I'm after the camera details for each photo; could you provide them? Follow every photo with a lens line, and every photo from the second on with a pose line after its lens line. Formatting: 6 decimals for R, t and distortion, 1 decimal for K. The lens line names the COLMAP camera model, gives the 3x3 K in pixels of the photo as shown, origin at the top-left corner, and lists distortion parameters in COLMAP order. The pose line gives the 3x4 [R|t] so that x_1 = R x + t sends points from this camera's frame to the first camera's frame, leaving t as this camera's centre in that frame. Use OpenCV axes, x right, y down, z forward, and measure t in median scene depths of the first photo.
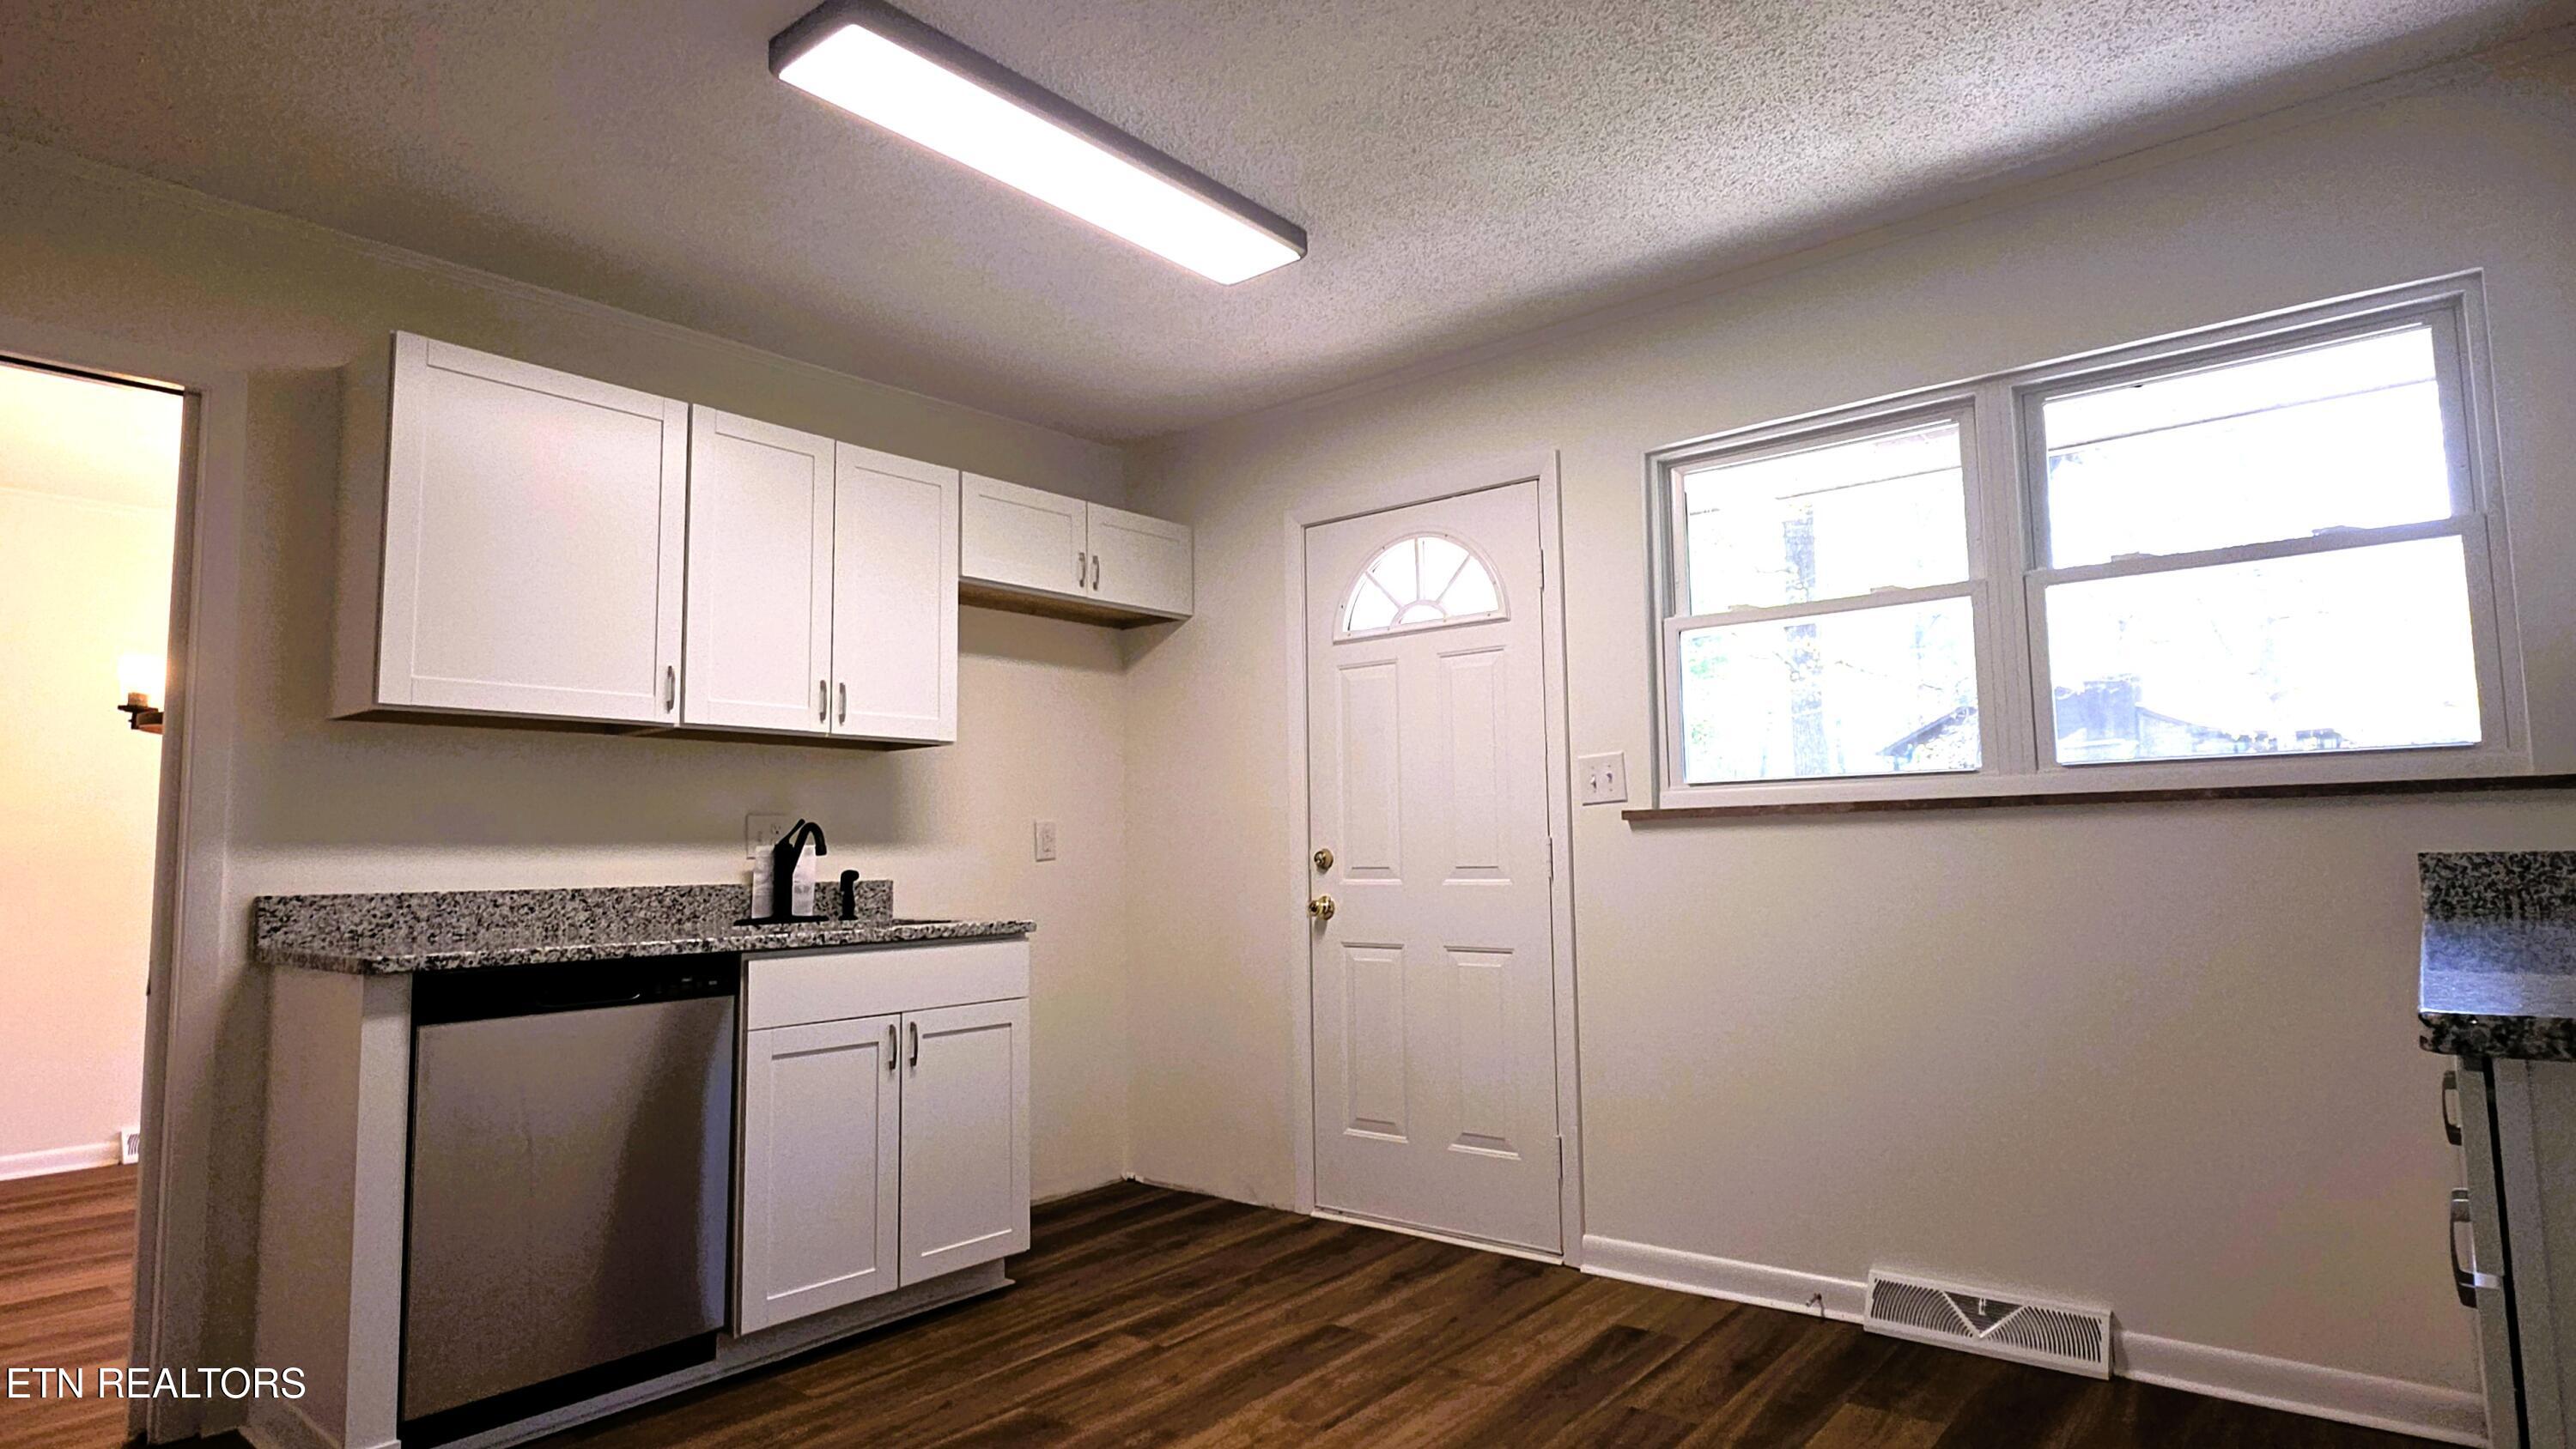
lens RADIAL K [[1342.5, 0, 1288.0], [0, 1342.5, 724.5], [0, 0, 1]] dist [0.000827, 0.000327]
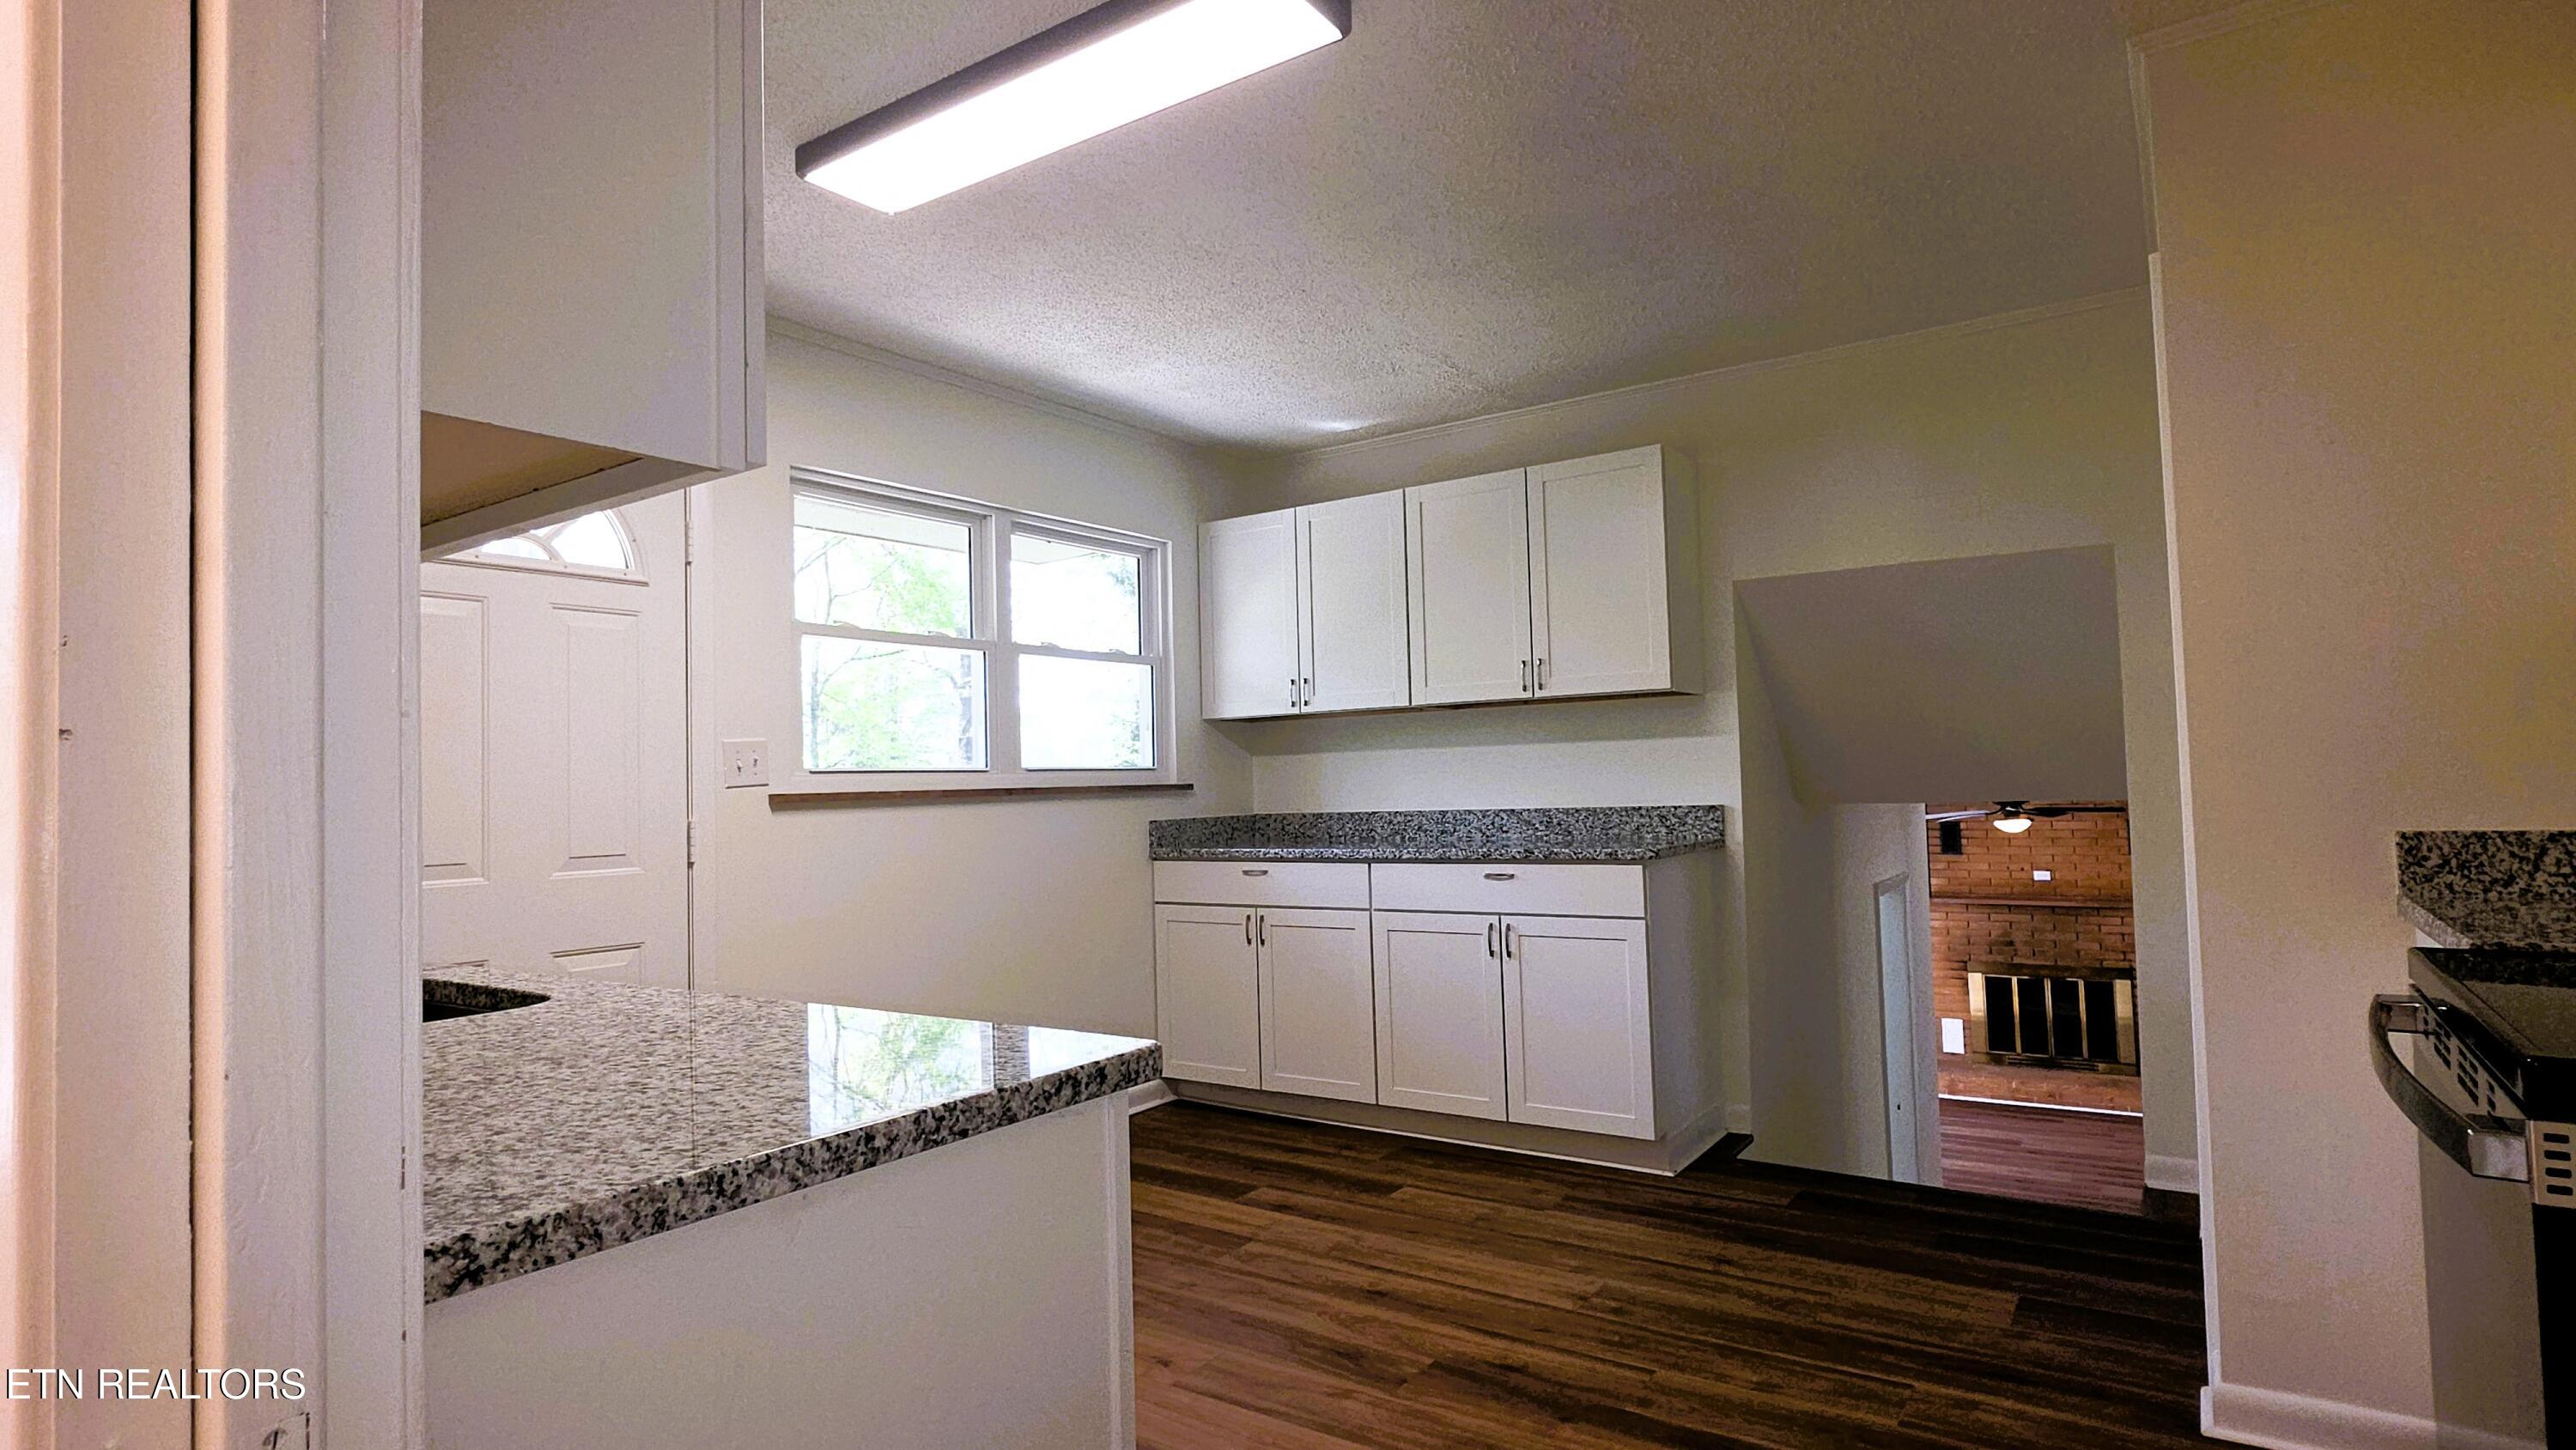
lens RADIAL K [[1342.6, 0, 1288.0], [0, 1342.6, 725.0], [0, 0, 1]] dist [0.000827, 0.000327]
pose [[-0.079939, 0.071802, 0.994210, -0.963826], [-0.056324, 0.995483, -0.076423, 0.077882], [-0.995207, -0.062107, -0.075534, 0.777729]]
